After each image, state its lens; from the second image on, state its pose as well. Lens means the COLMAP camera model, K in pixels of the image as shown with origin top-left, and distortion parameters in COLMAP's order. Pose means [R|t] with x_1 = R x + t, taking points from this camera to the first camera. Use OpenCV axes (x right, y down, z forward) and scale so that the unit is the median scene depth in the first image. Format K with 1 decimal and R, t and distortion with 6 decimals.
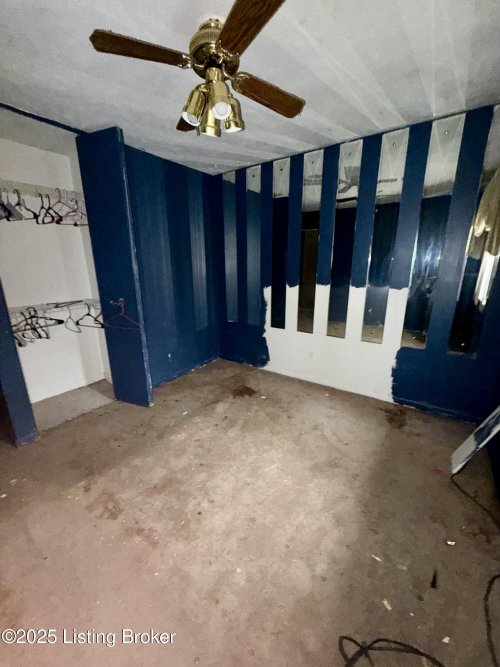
lens RADIAL K [[265.5, 0, 250.3], [0, 265.5, 331.8], [0, 0, 1]] dist [0.001329, -0.000237]
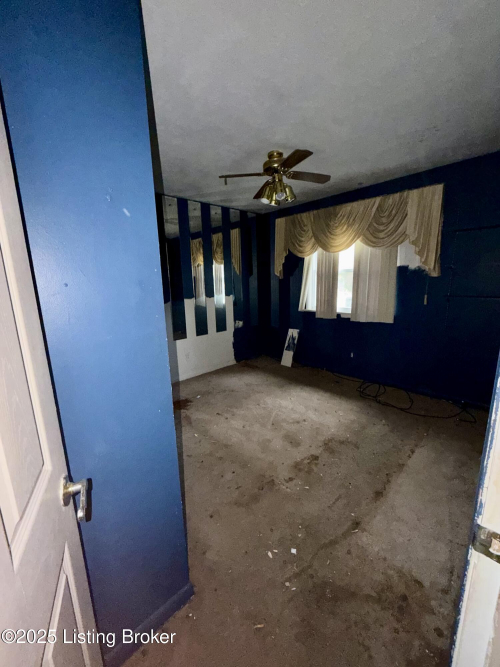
lens RADIAL K [[265.5, 0, 250.3], [0, 265.5, 331.8], [0, 0, 1]] dist [0.001329, -0.000237]
pose [[0.206482, -0.194798, 0.958863, -1.072318], [0.269855, 0.953311, 0.135560, -0.129922], [-0.940502, 0.230763, 0.249409, 0.493876]]
